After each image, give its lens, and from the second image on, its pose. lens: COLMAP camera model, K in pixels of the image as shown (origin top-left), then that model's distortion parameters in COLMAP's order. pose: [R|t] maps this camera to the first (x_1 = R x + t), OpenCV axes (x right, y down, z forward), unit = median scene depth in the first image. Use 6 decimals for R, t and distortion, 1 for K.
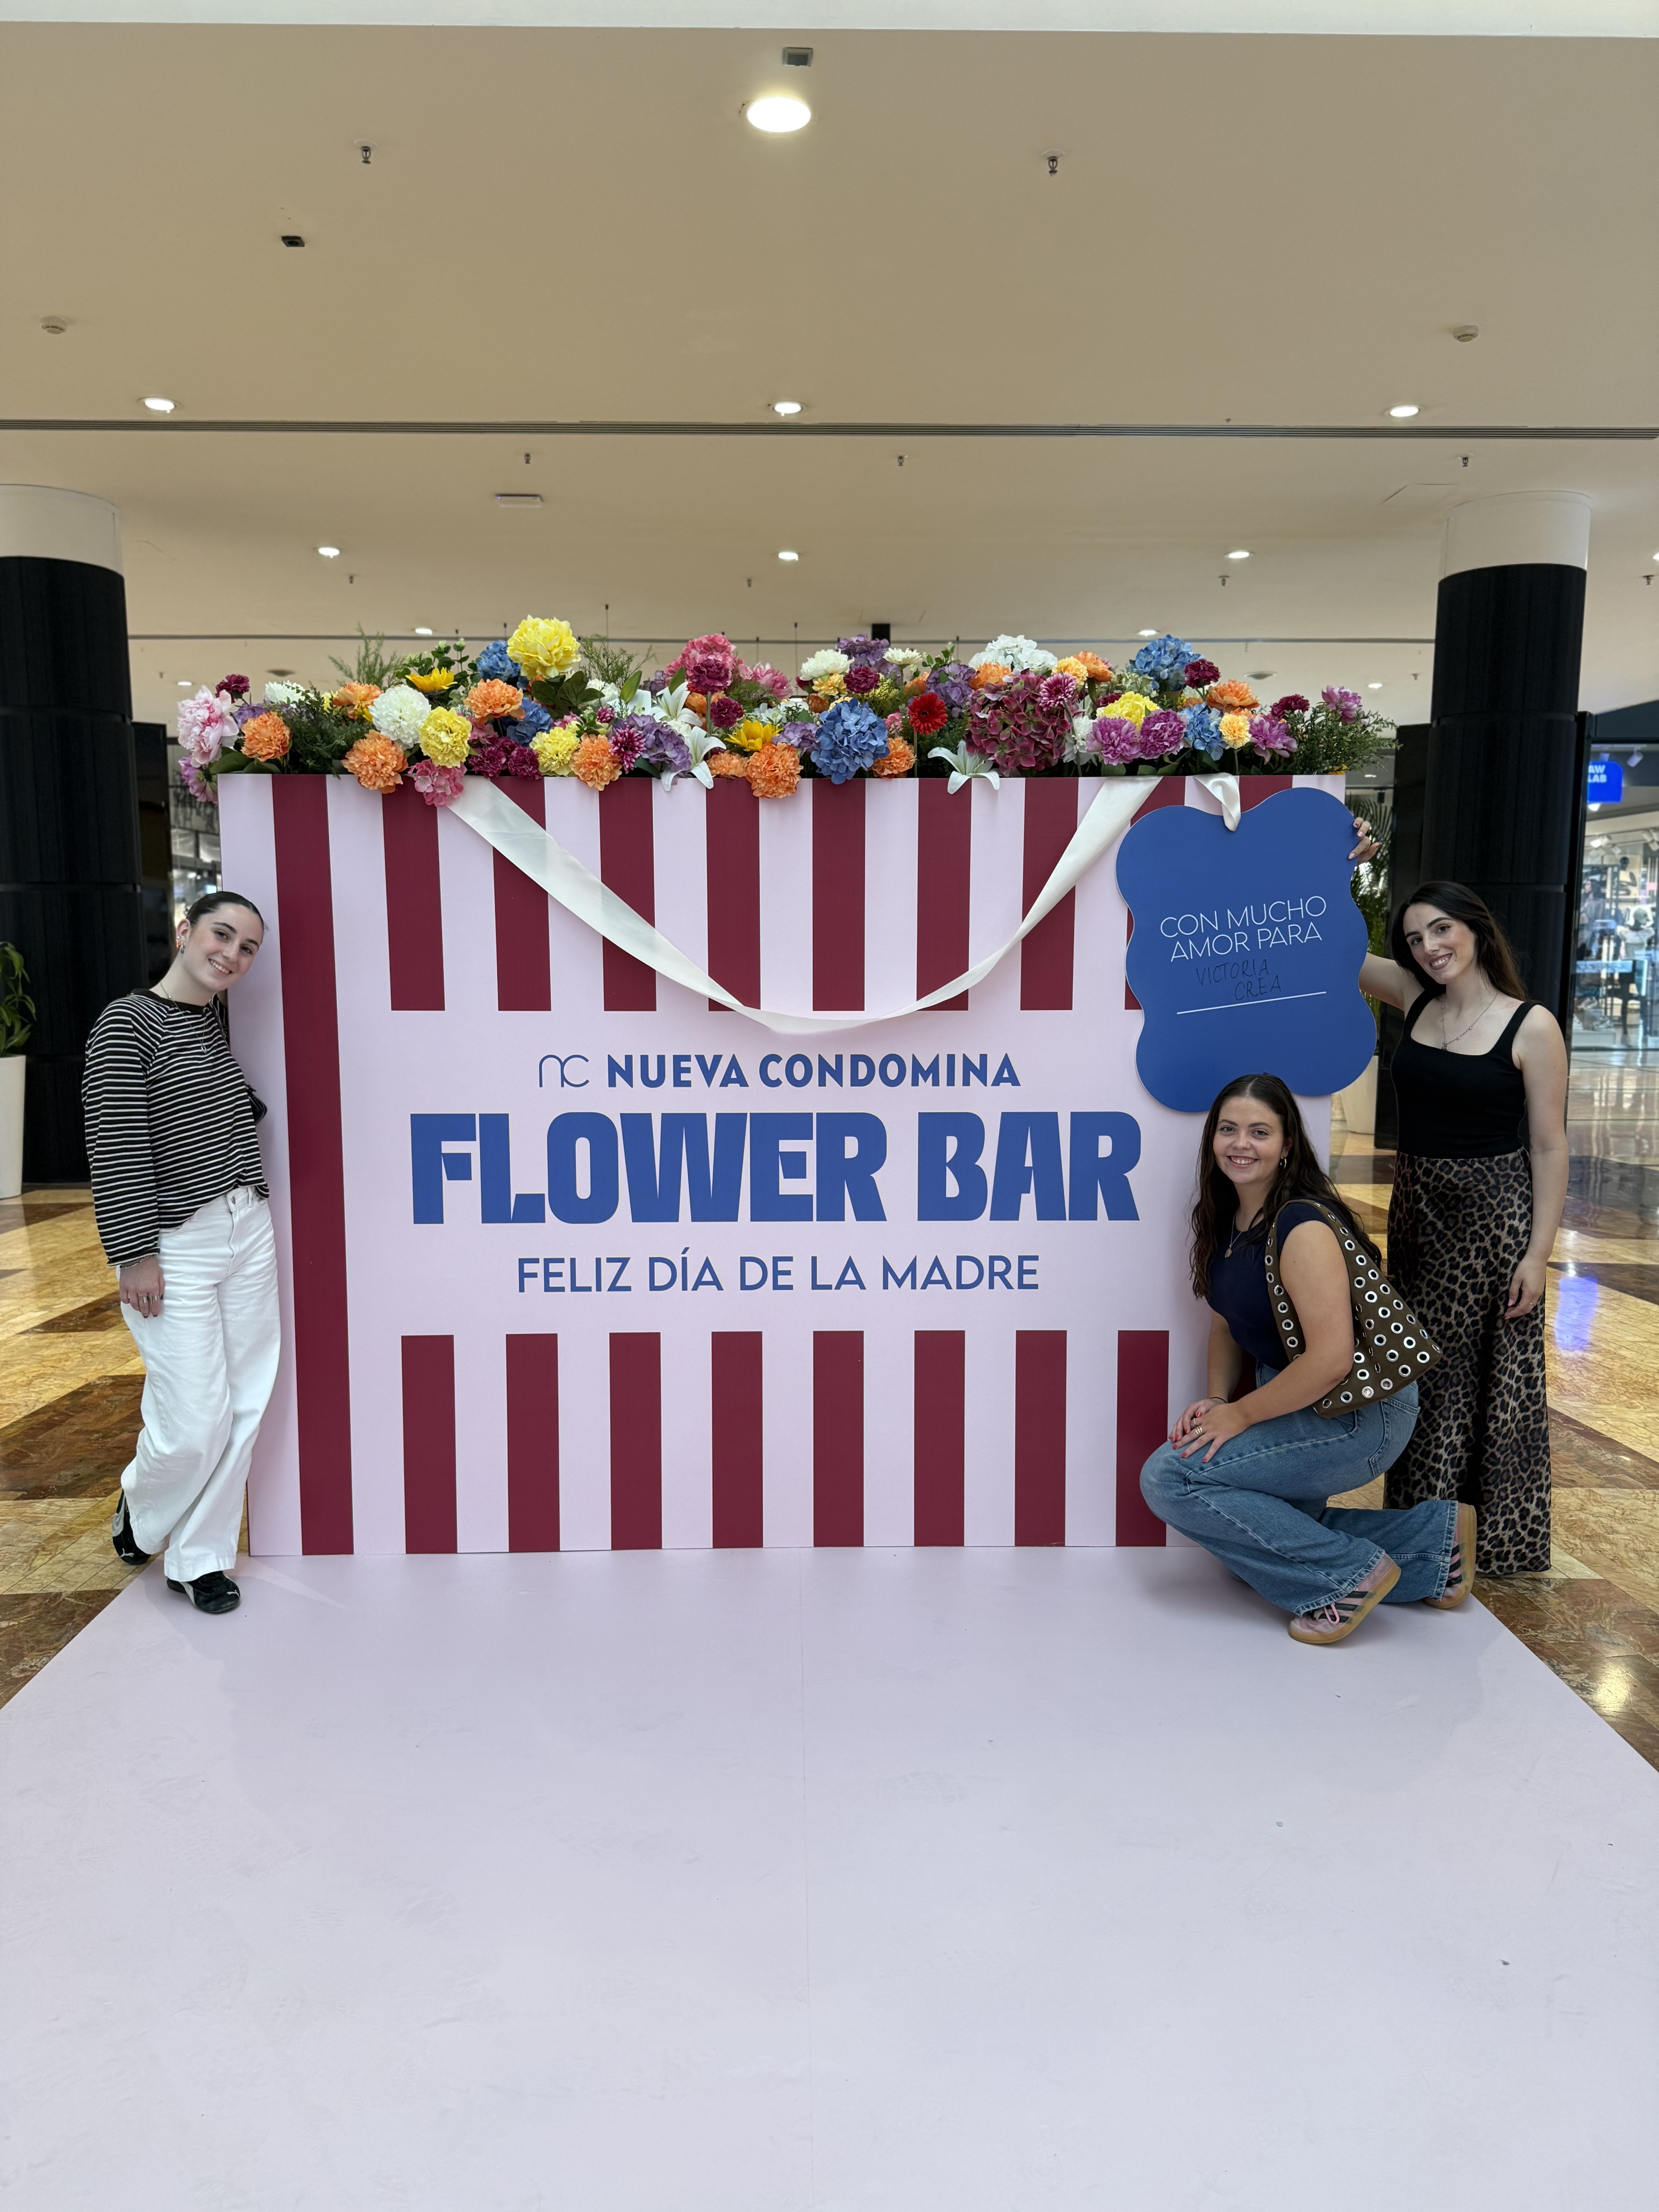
lens RADIAL K [[1560.6, 0, 826.8], [0, 1560.6, 1135.1], [0, 0, 1]] dist [0.097493, -0.220679]
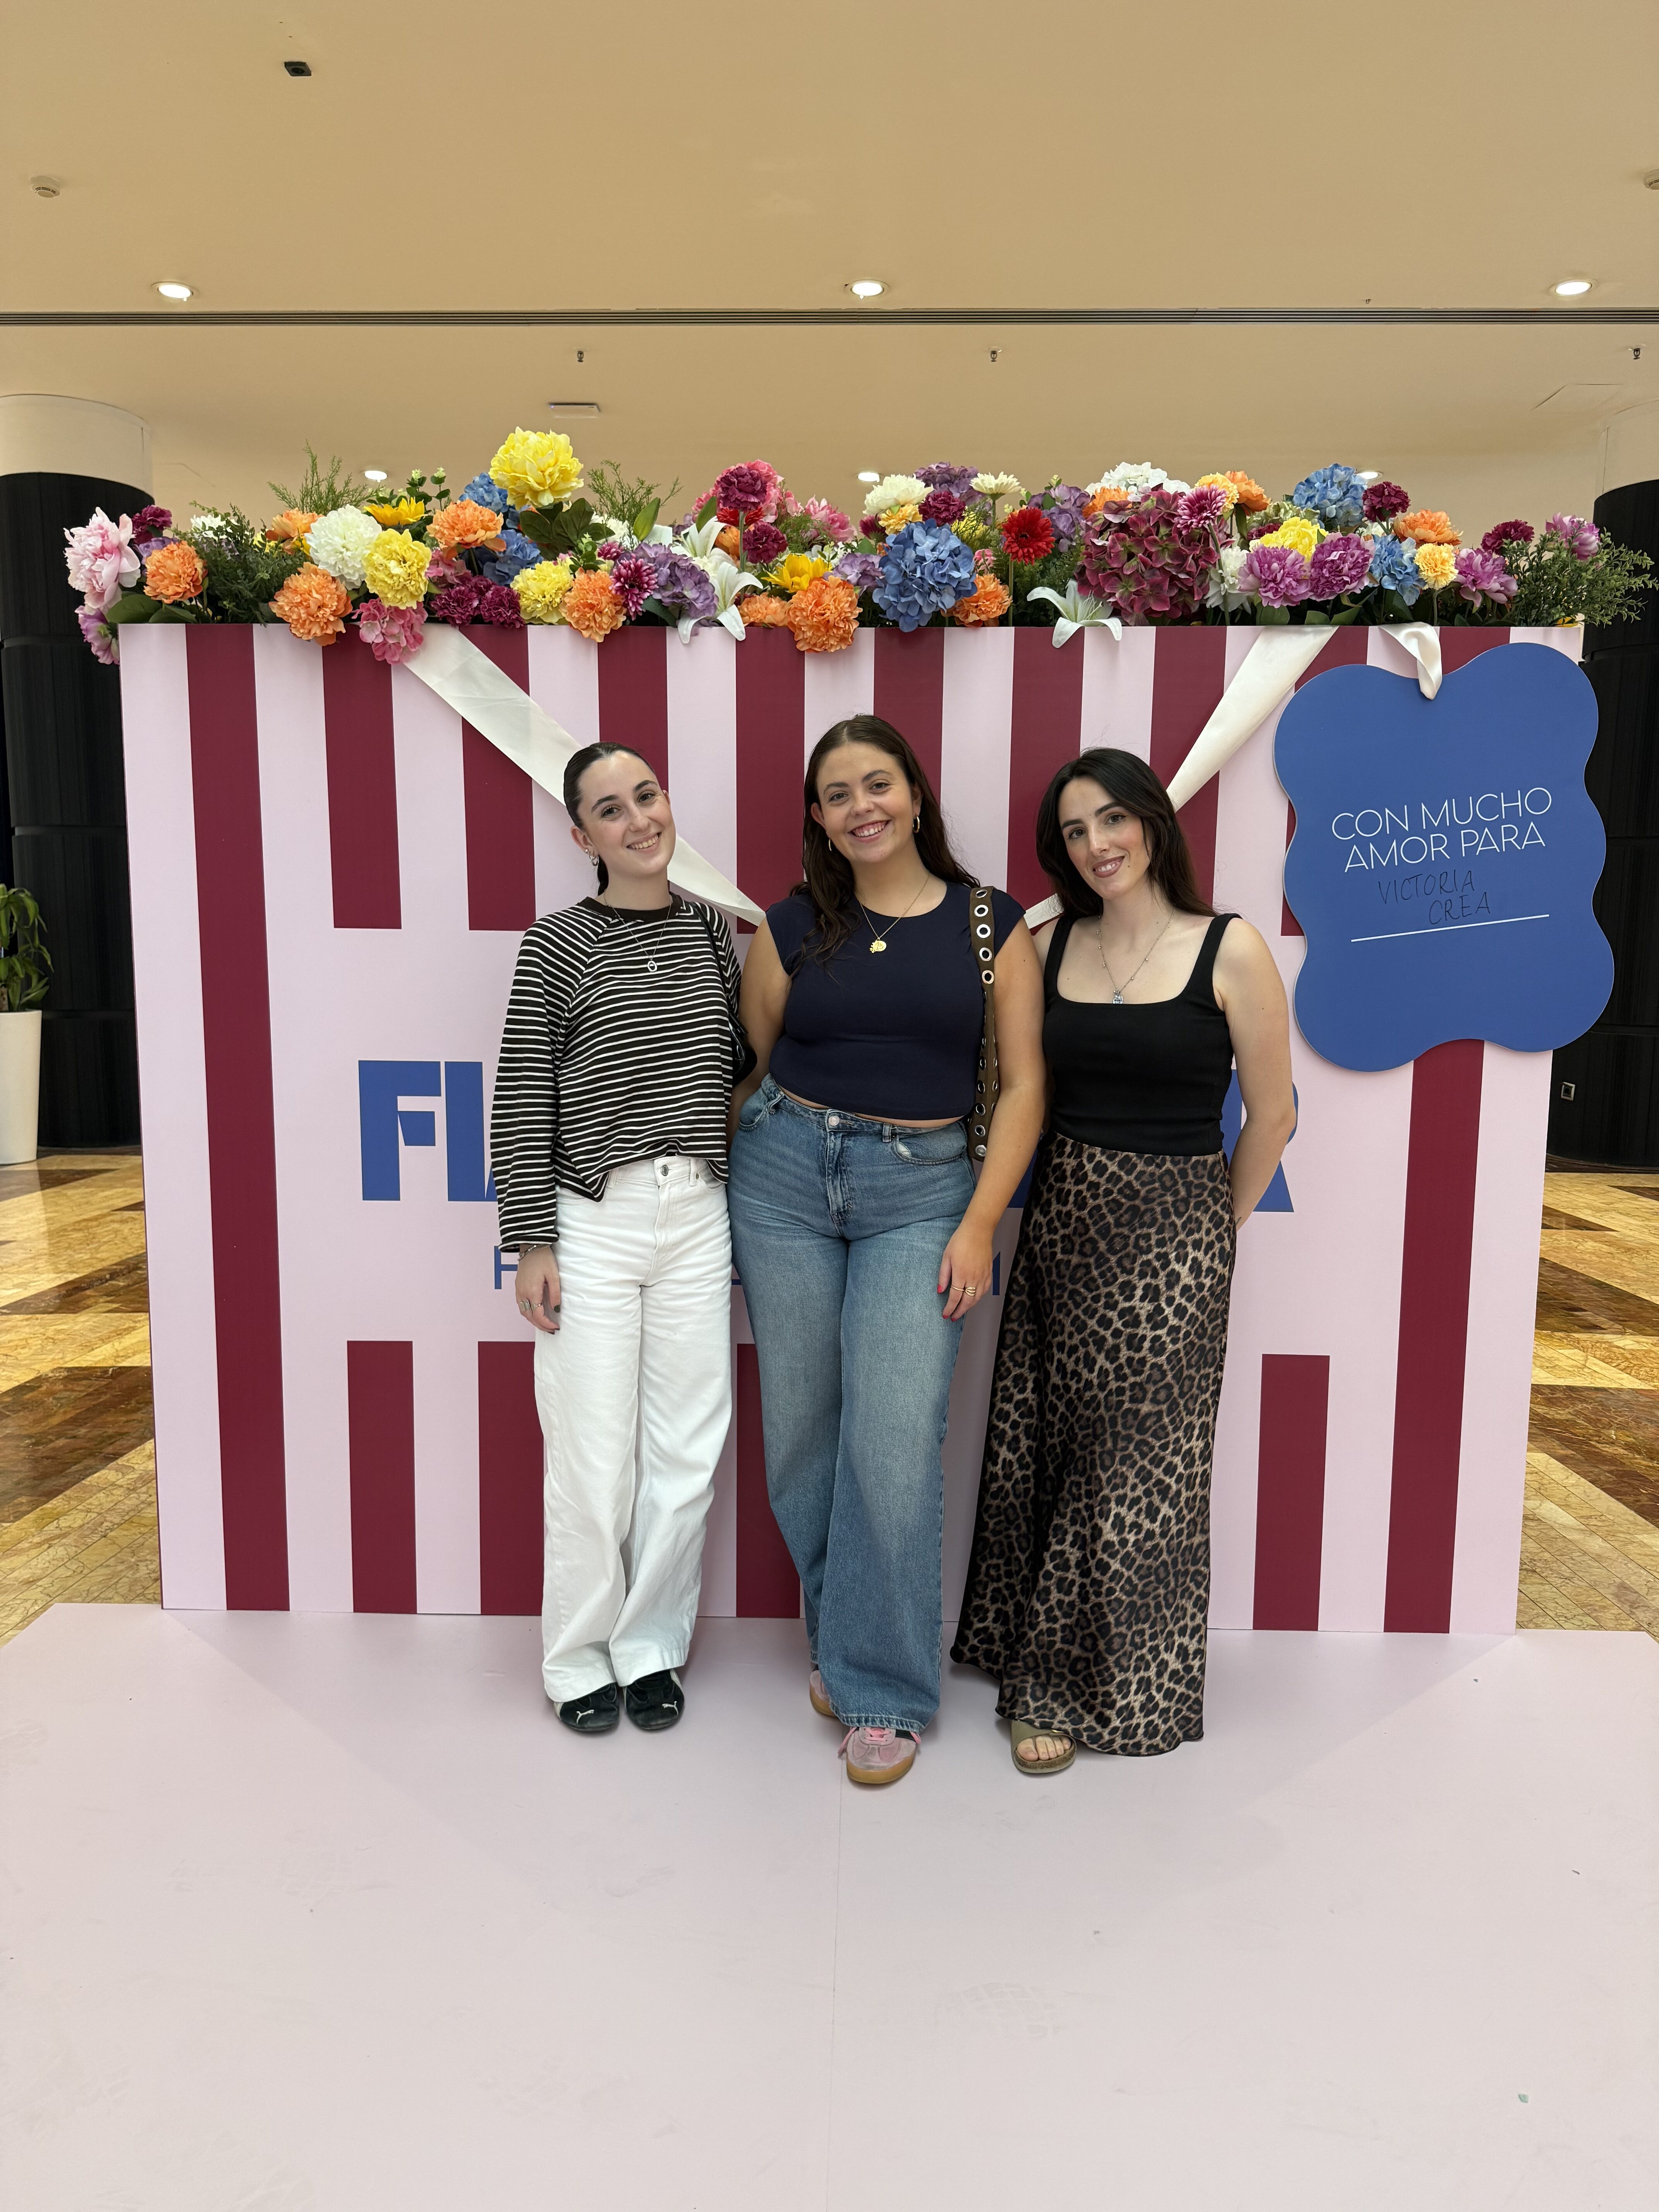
lens RADIAL K [[1560.6, 0, 826.8], [0, 1560.6, 1135.1], [0, 0, 1]] dist [0.097493, -0.220679]
pose [[0.998601, 0.014649, -0.050815, 0.009823], [-0.013973, 0.999809, 0.013641, 0.009804], [0.051005, -0.012911, 0.998615, 0.223733]]
